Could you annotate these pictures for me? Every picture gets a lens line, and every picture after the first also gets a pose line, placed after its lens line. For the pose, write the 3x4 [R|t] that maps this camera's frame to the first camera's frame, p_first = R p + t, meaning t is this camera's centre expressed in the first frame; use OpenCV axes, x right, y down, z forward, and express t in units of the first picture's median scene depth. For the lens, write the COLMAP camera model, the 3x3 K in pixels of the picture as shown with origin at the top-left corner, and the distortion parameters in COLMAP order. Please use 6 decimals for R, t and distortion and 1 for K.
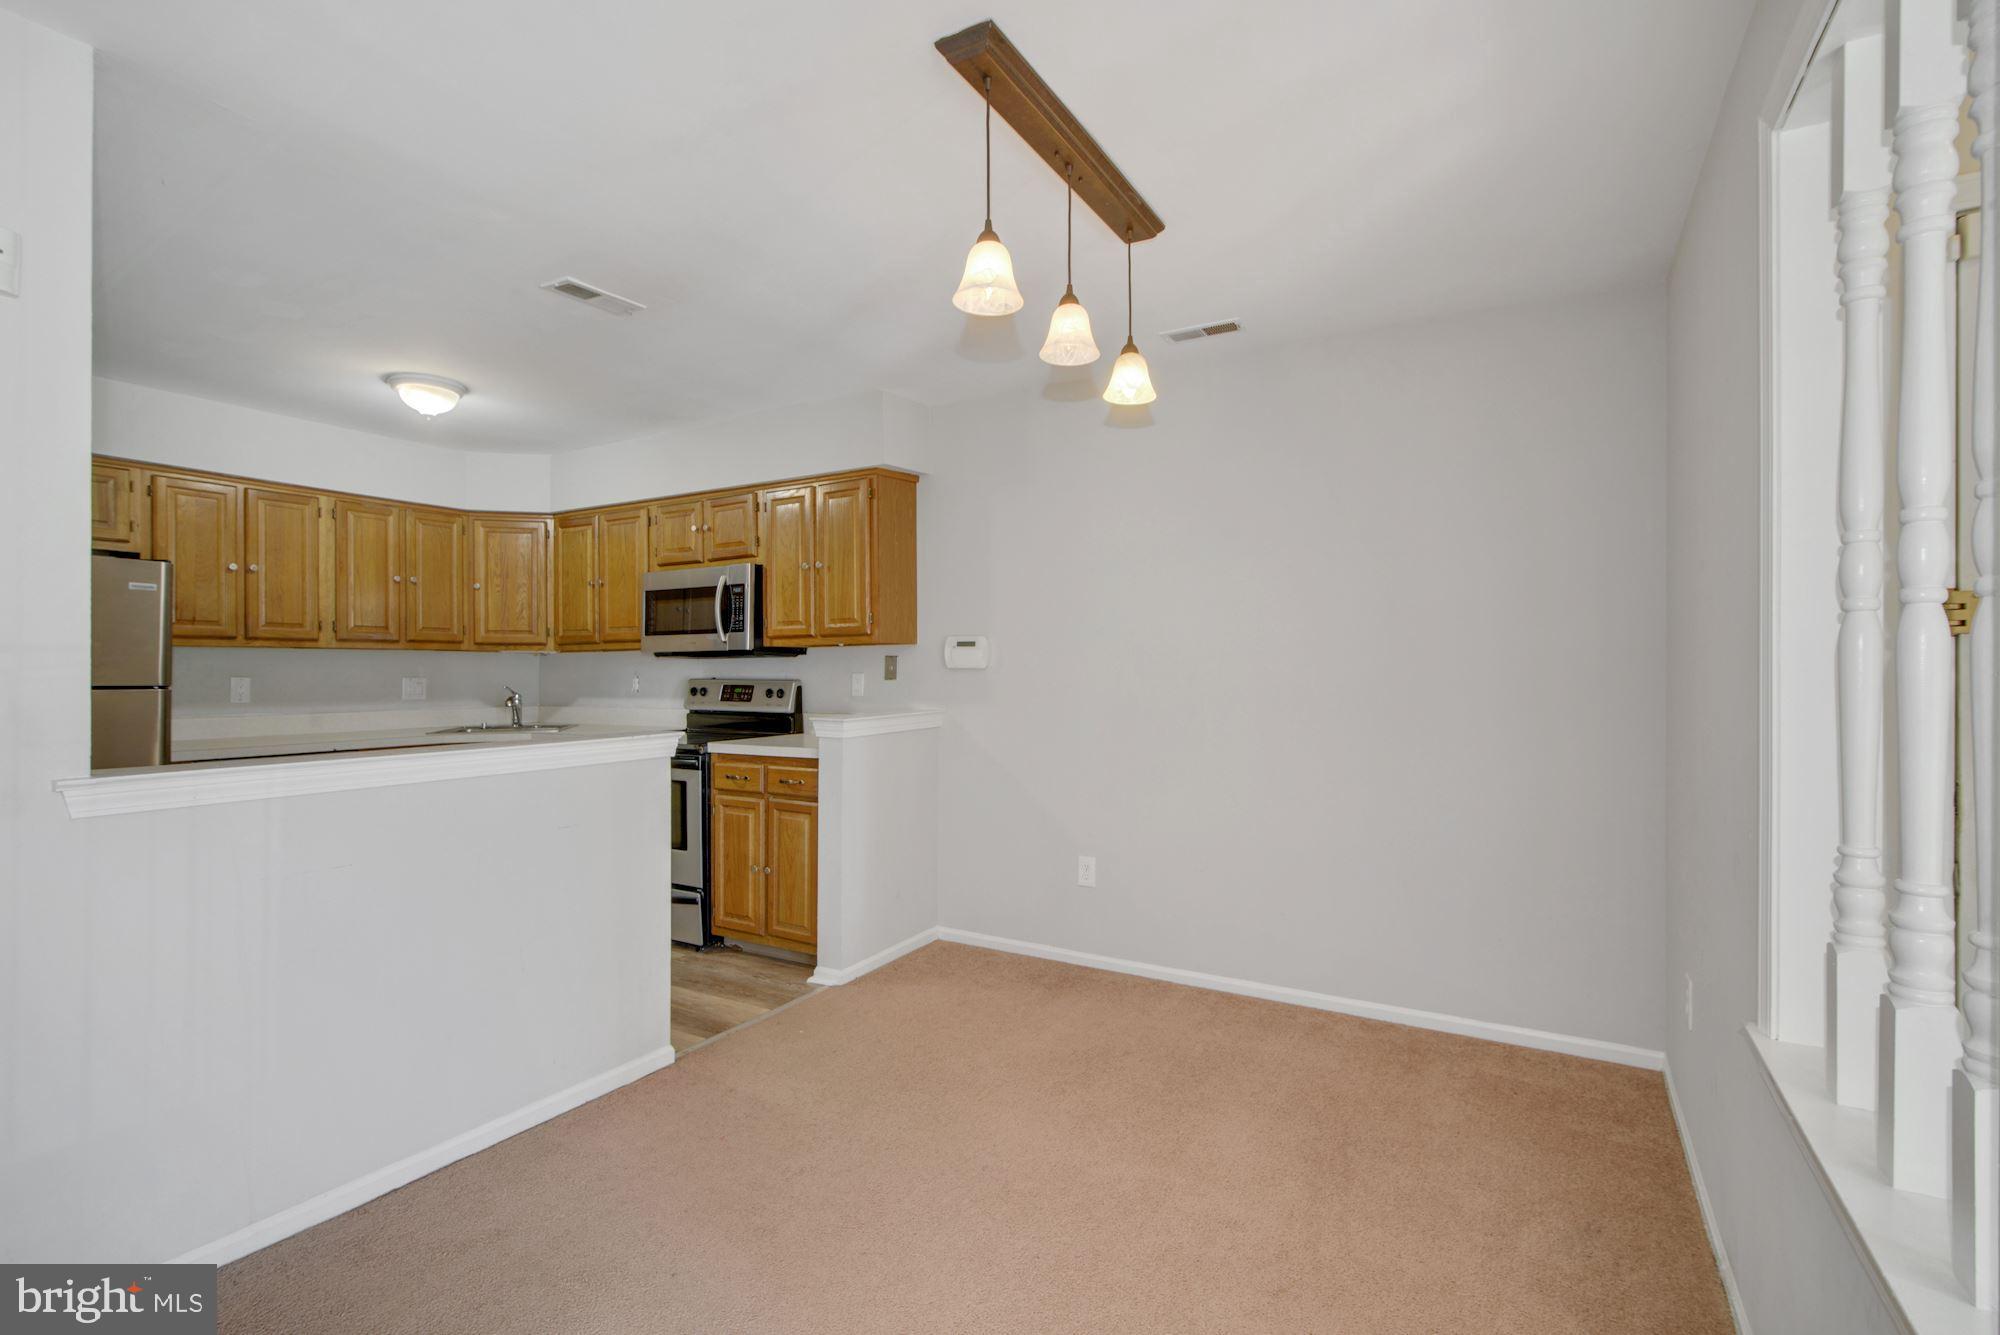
lens RADIAL K [[912.7, 0, 1006.1], [0, 912.7, 674.3], [0, 0, 1]] dist [-0.005176, 0.000041]
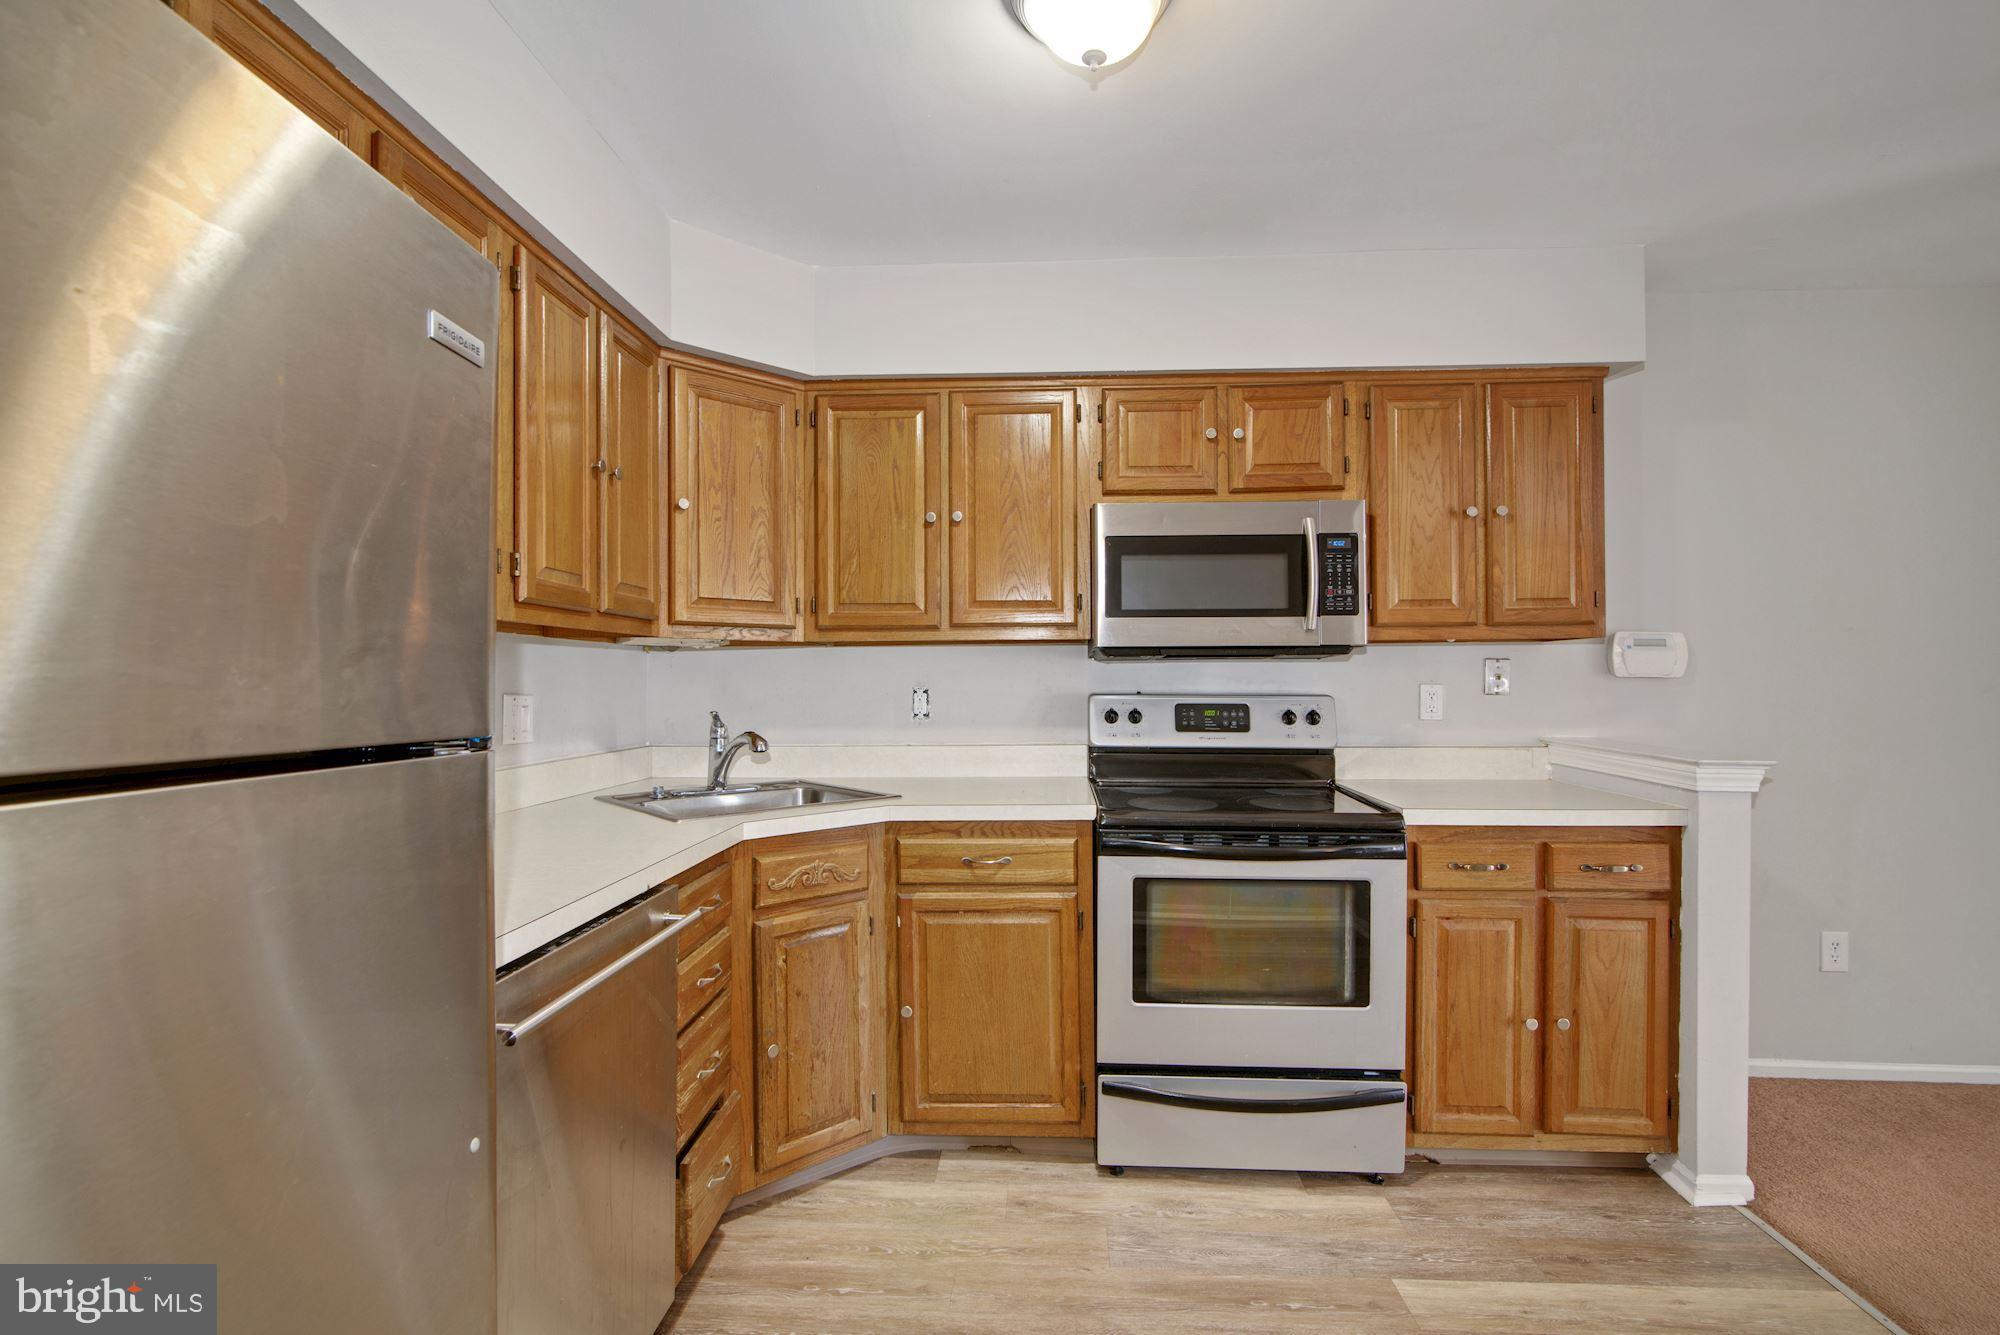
lens RADIAL K [[912.7, 0, 992.1], [0, 912.7, 678.3], [0, 0, 1]] dist [-0.005176, 0.000041]
pose [[0.892500, 0.001754, 0.451044, -0.730244], [0.000652, 0.999986, -0.005179, -0.002465], [-0.451047, 0.004917, 0.892486, 0.554105]]
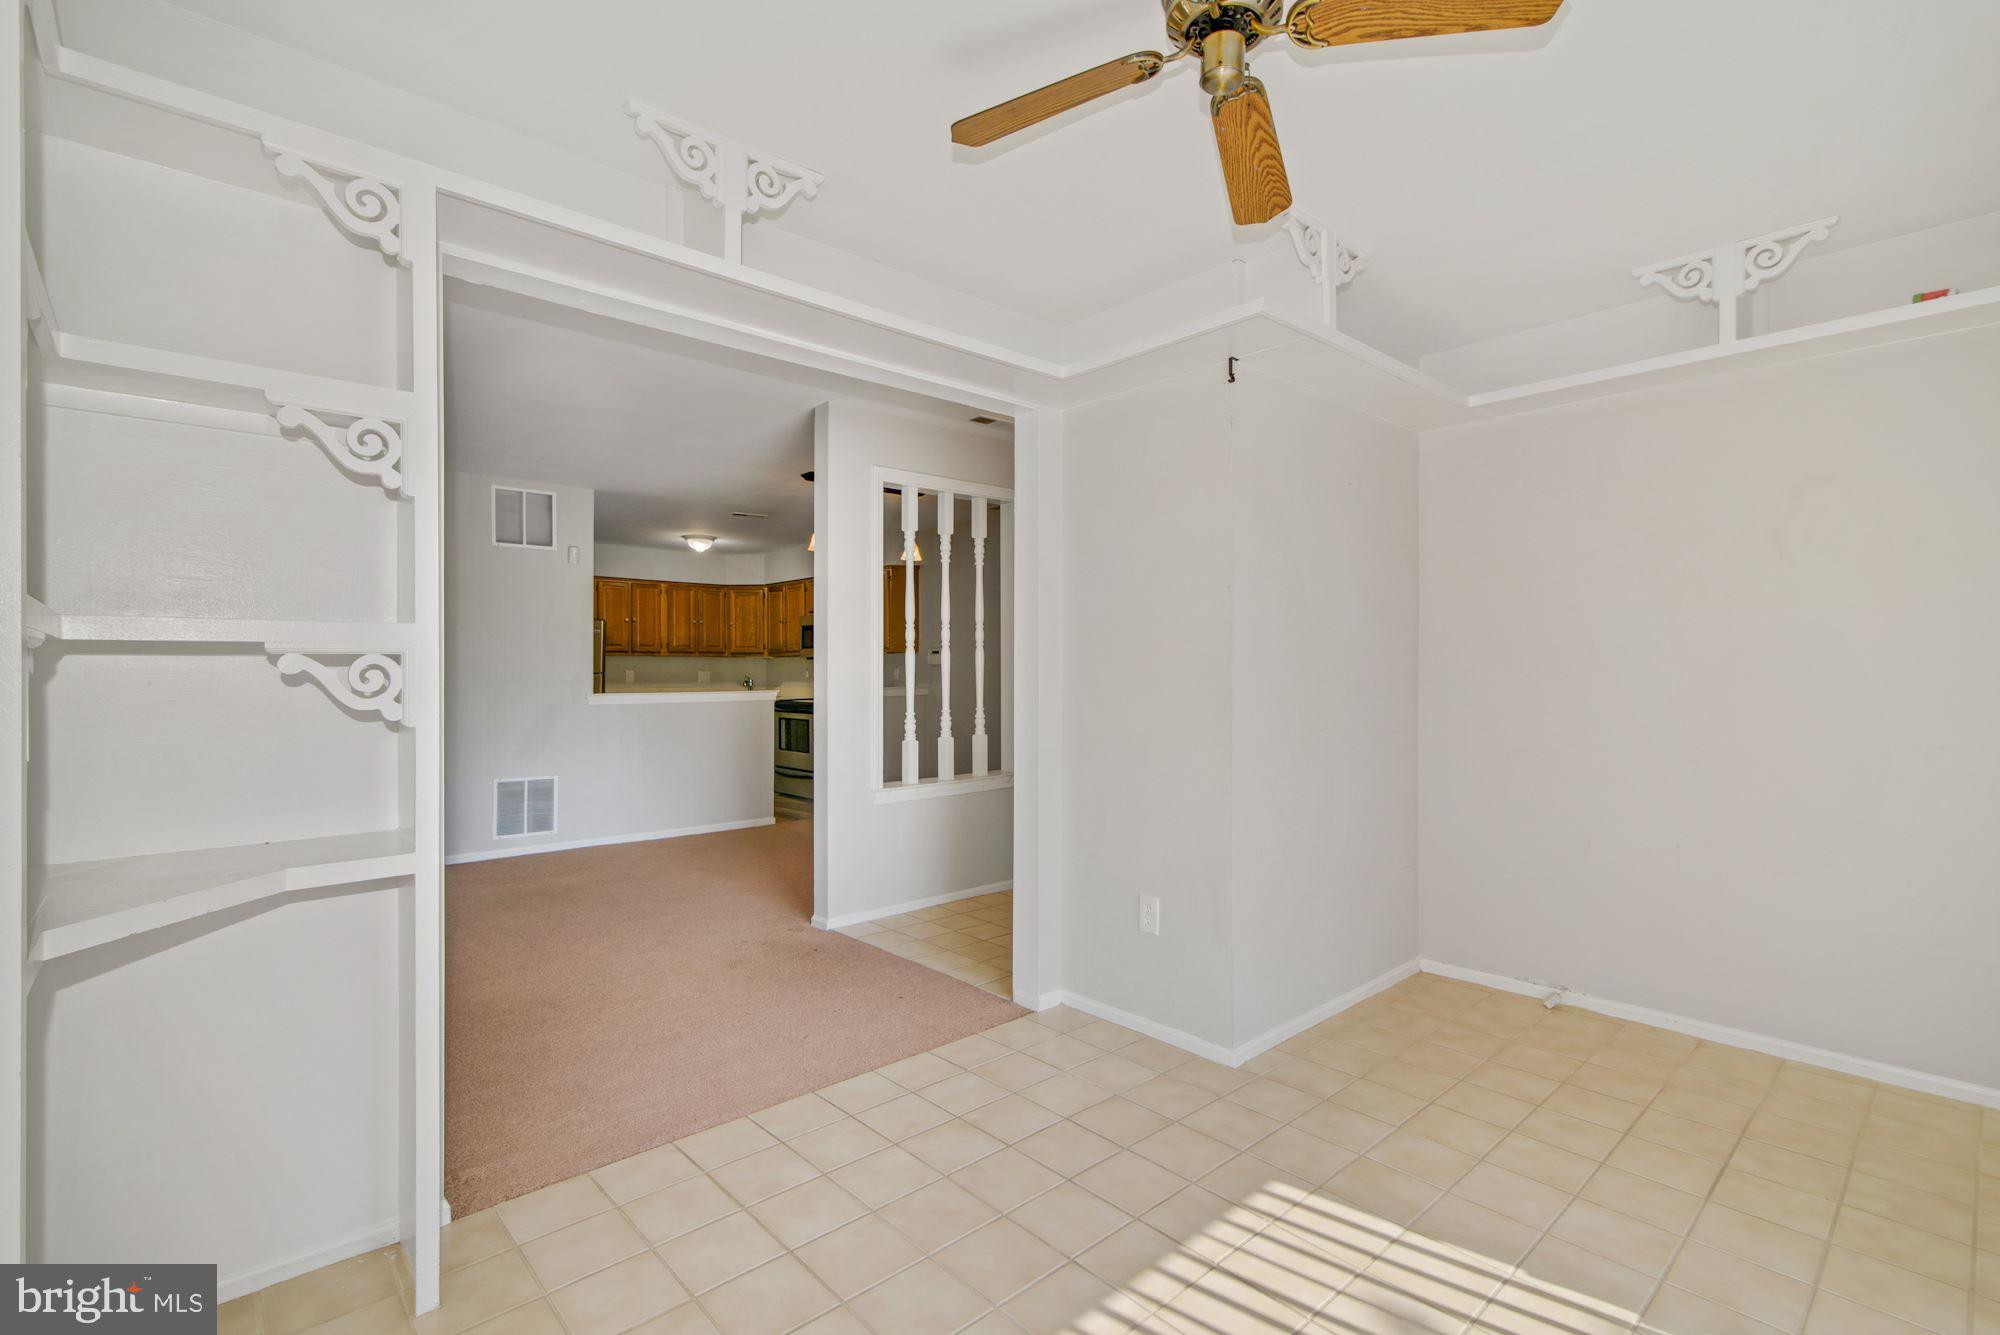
lens RADIAL K [[912.7, 0, 1012.5], [0, 912.7, 670.7], [0, 0, 1]] dist [-0.005176, 0.000041]
pose [[0.954225, -0.000972, -0.299089, 0.641425], [-0.000449, 0.999989, -0.004685, 0.013794], [0.299090, 0.004605, 0.954214, -0.756841]]
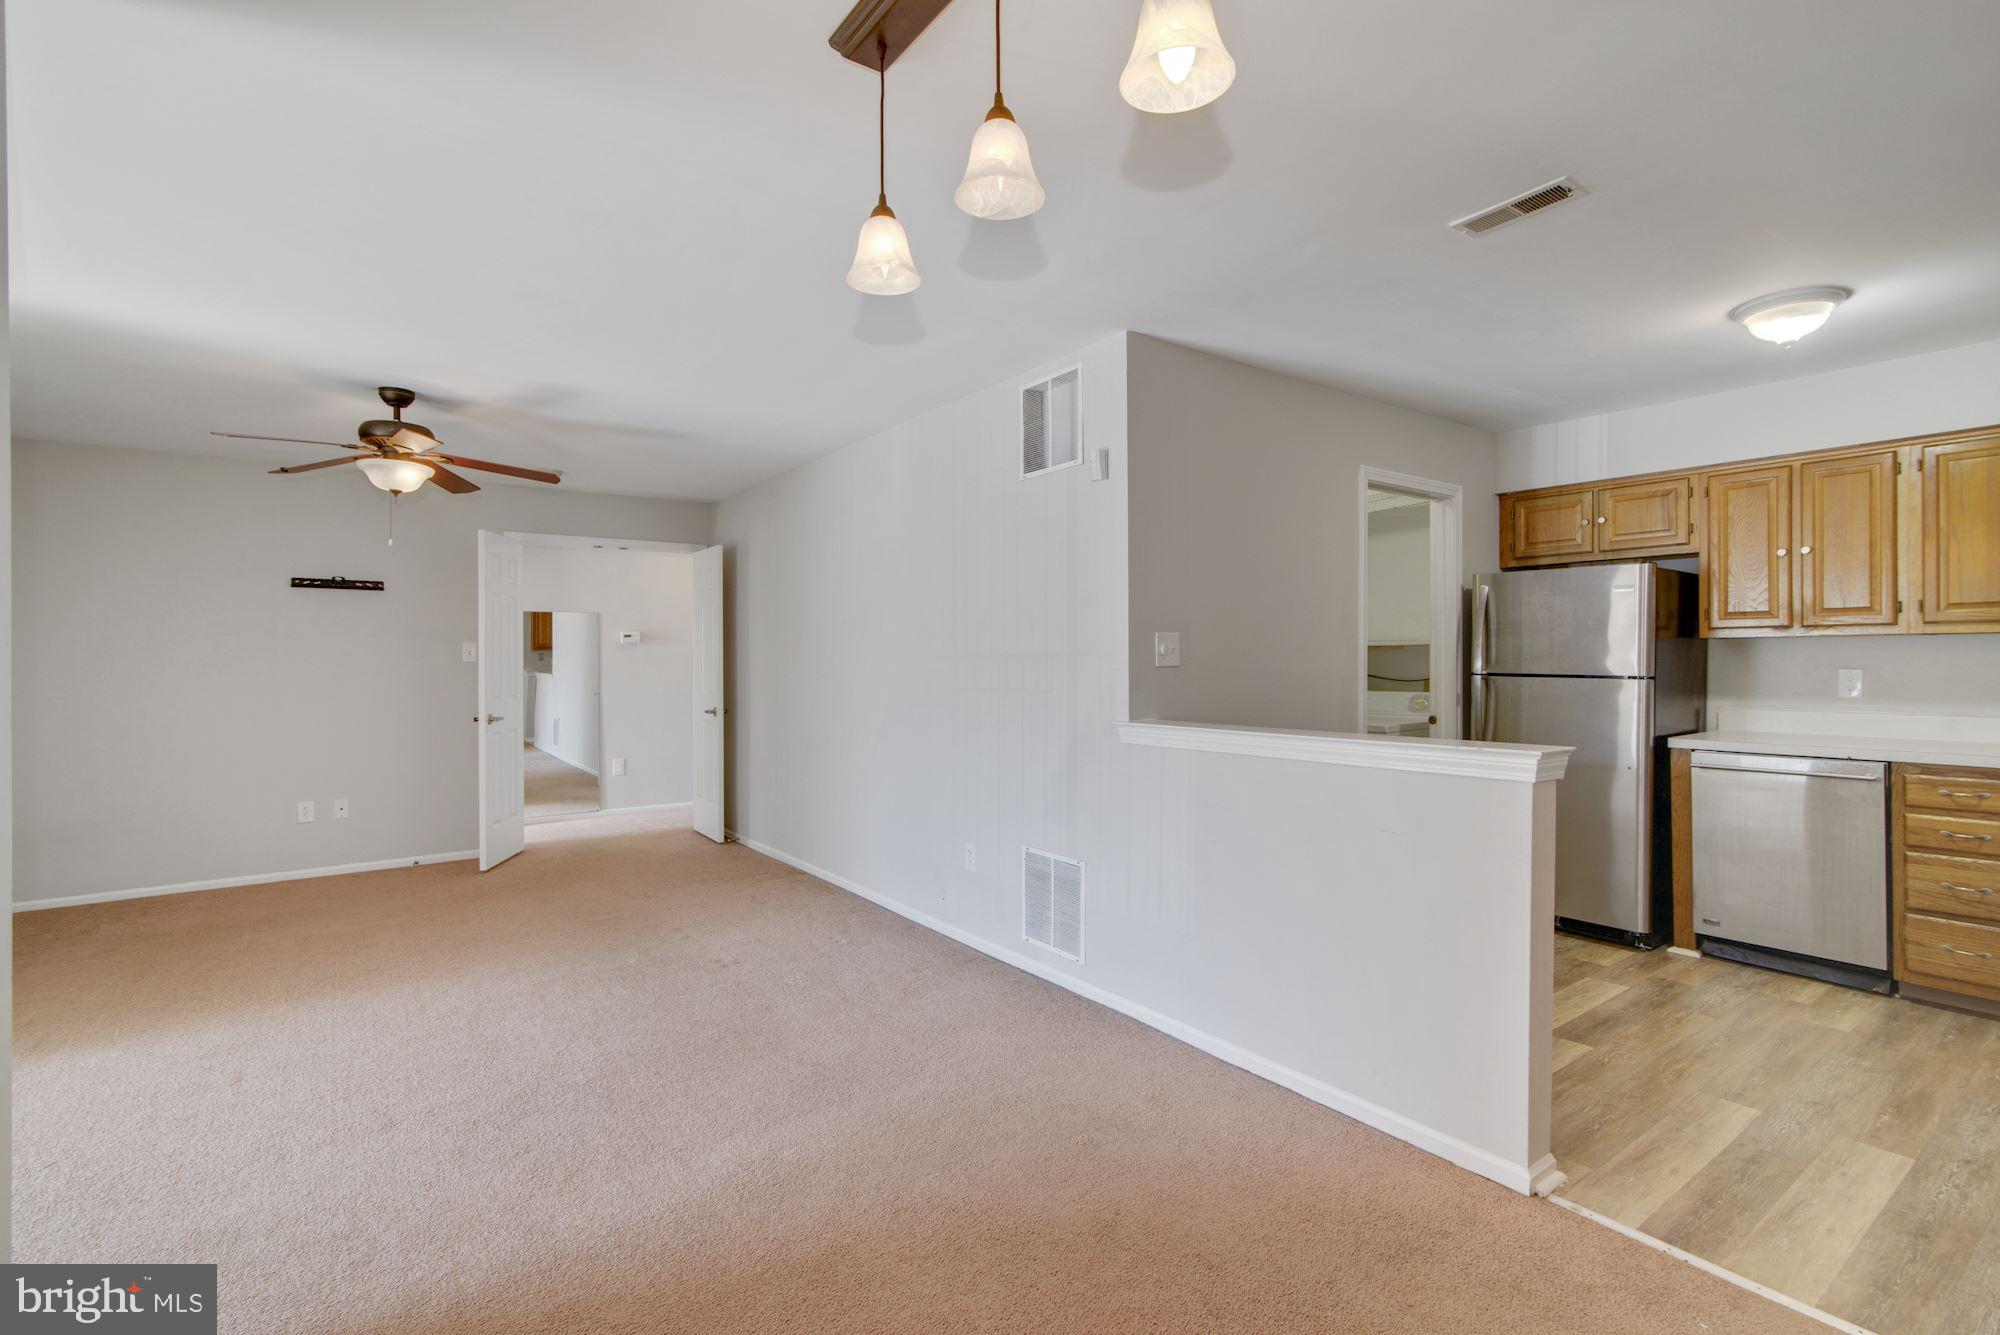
lens RADIAL K [[912.7, 0, 1000.6], [0, 912.7, 655.2], [0, 0, 1]] dist [-0.005176, 0.000041]
pose [[-0.408759, -0.000589, -0.912642, 0.315762], [0.000094, 1.000000, -0.000687, -0.009441], [0.912642, -0.000367, -0.408759, 0.587869]]
